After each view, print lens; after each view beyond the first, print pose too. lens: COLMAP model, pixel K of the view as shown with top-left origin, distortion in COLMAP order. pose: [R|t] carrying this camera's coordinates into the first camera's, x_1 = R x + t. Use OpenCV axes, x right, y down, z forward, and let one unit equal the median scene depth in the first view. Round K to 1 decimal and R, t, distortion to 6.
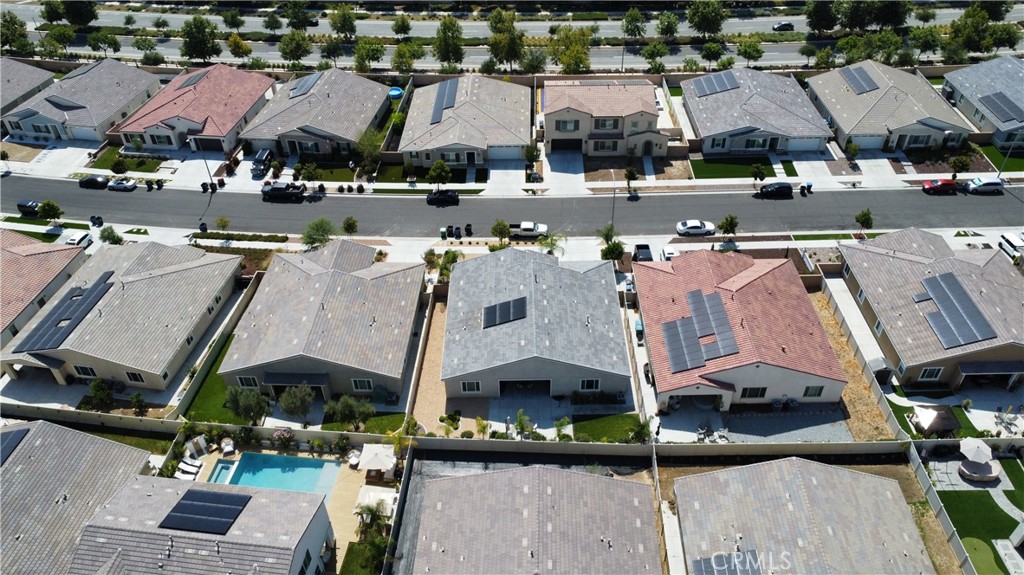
lens RADIAL K [[747.6, 0, 512.0], [0, 747.6, 287.5], [0, 0, 1]] dist [-0.027034, -0.009025]
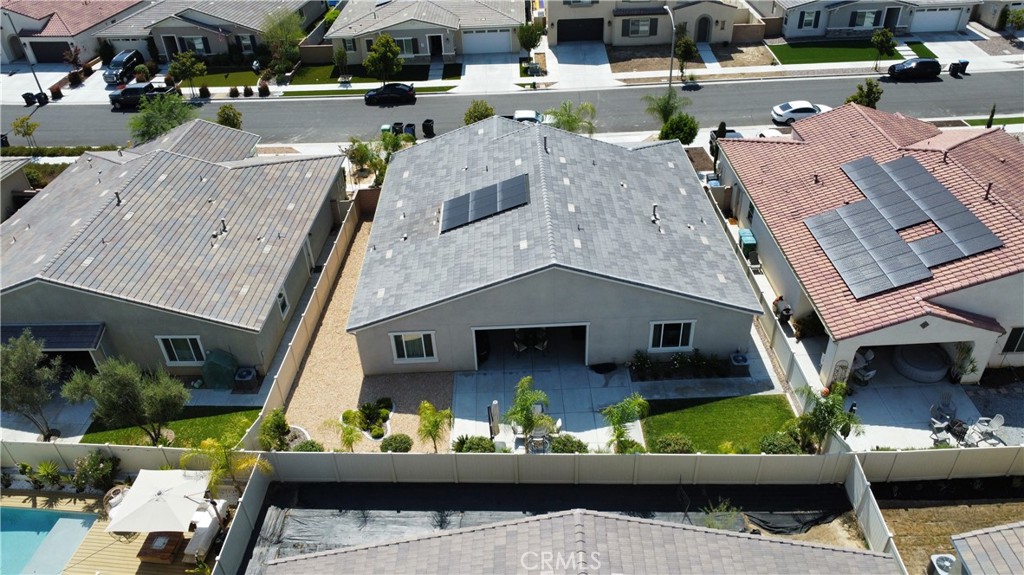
lens RADIAL K [[747.6, 0, 512.0], [0, 747.6, 287.5], [0, 0, 1]] dist [-0.027034, -0.009025]
pose [[0.999711, -0.022907, 0.007286, 0.002962], [0.023428, 0.996363, -0.081932, 0.127952], [-0.005382, 0.082079, 0.996611, 0.506813]]
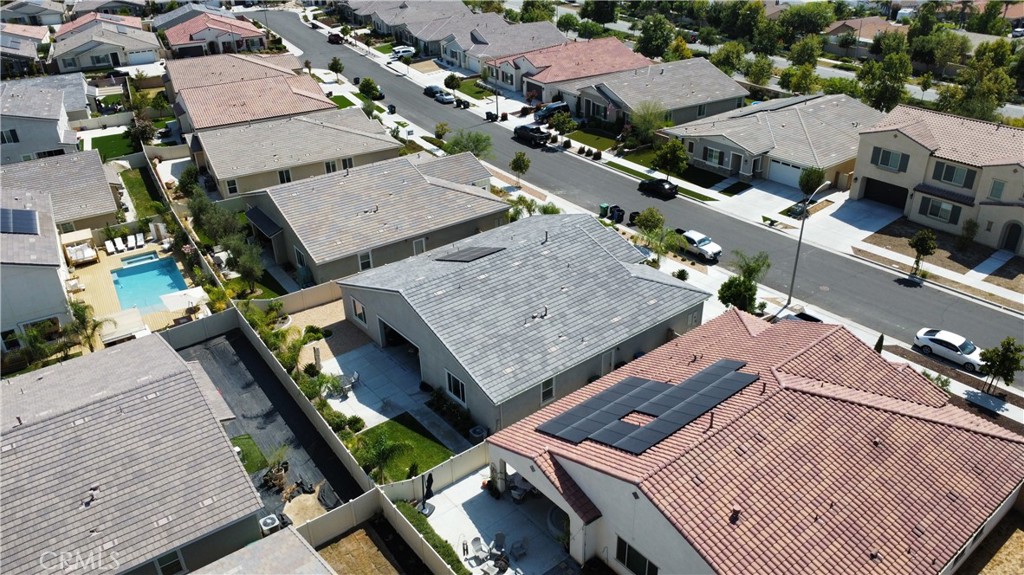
lens RADIAL K [[747.6, 0, 512.0], [0, 747.6, 287.5], [0, 0, 1]] dist [-0.027034, -0.009025]
pose [[0.624783, 0.376508, -0.684023, 0.475211], [-0.493247, 0.869438, 0.028038, 0.021576], [0.605272, 0.319875, 0.728921, 0.536764]]
